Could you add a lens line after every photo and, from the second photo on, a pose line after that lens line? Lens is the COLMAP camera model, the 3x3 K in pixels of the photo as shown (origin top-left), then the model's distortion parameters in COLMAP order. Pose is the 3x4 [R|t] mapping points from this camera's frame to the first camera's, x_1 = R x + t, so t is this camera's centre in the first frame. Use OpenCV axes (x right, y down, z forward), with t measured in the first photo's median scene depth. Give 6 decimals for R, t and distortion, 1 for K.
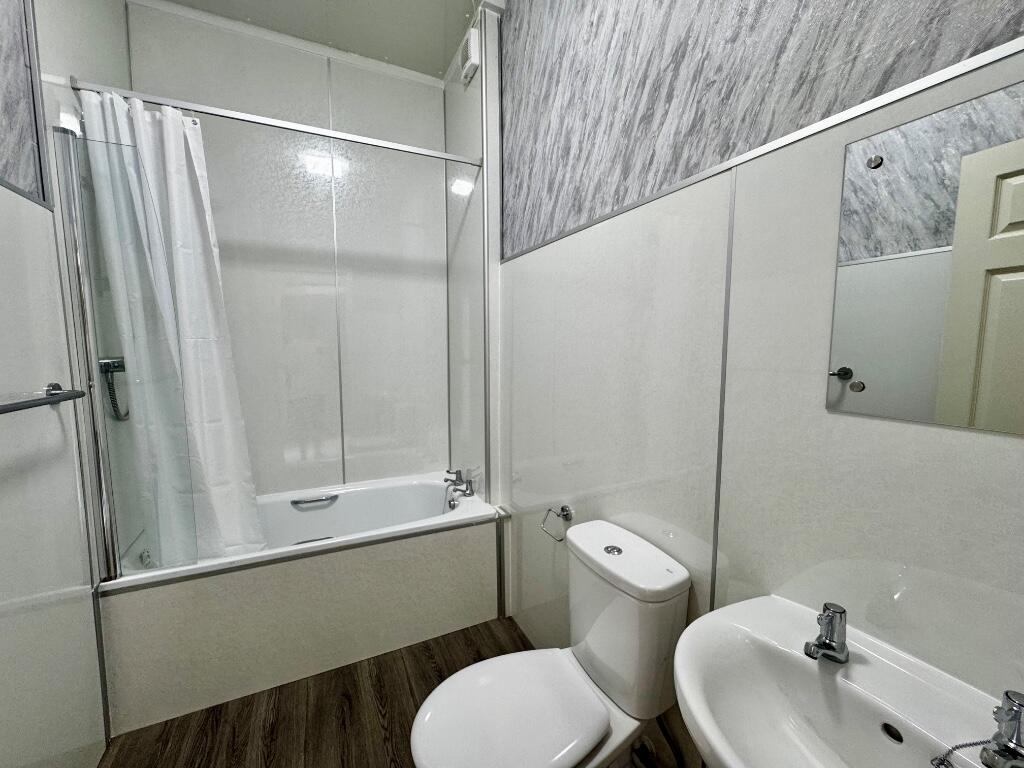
lens RADIAL K [[407.8, 0, 508.9], [0, 407.8, 385.4], [0, 0, 1]] dist [-0.000311, -0.000038]
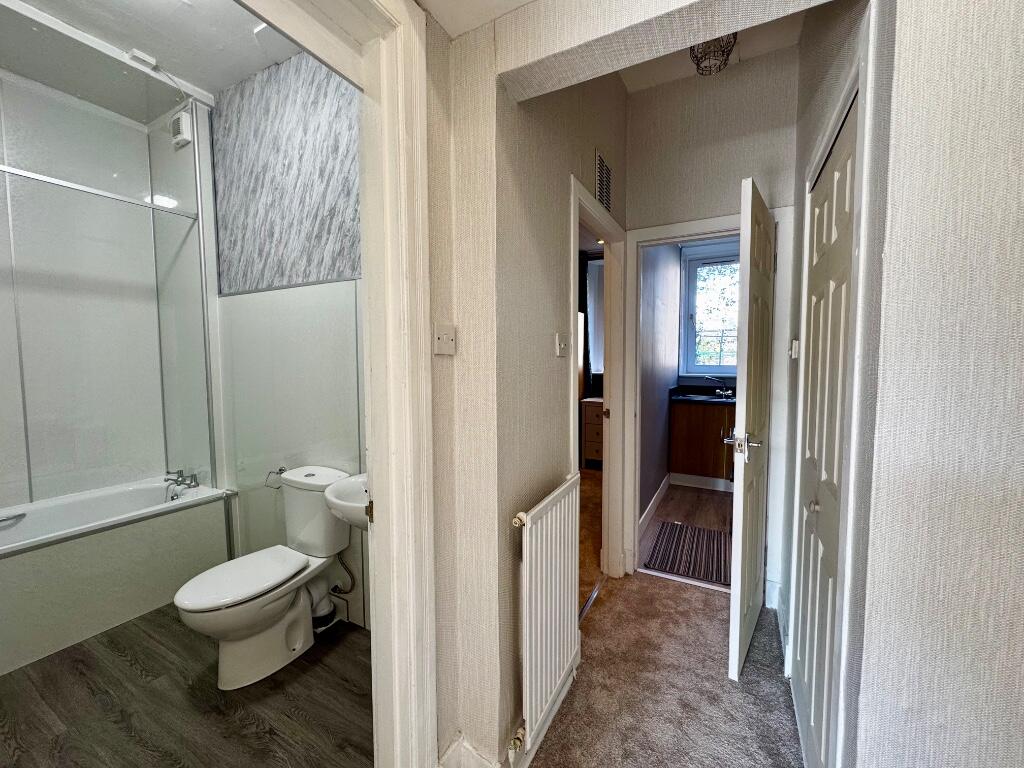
lens RADIAL K [[407.8, 0, 507.7], [0, 407.8, 383.0], [0, 0, 1]] dist [-0.000311, -0.000038]
pose [[0.815772, -0.037495, 0.577157, -0.036623], [0.058203, 0.998153, -0.017421, 0.058380], [-0.575438, 0.047804, 0.816447, -0.700950]]
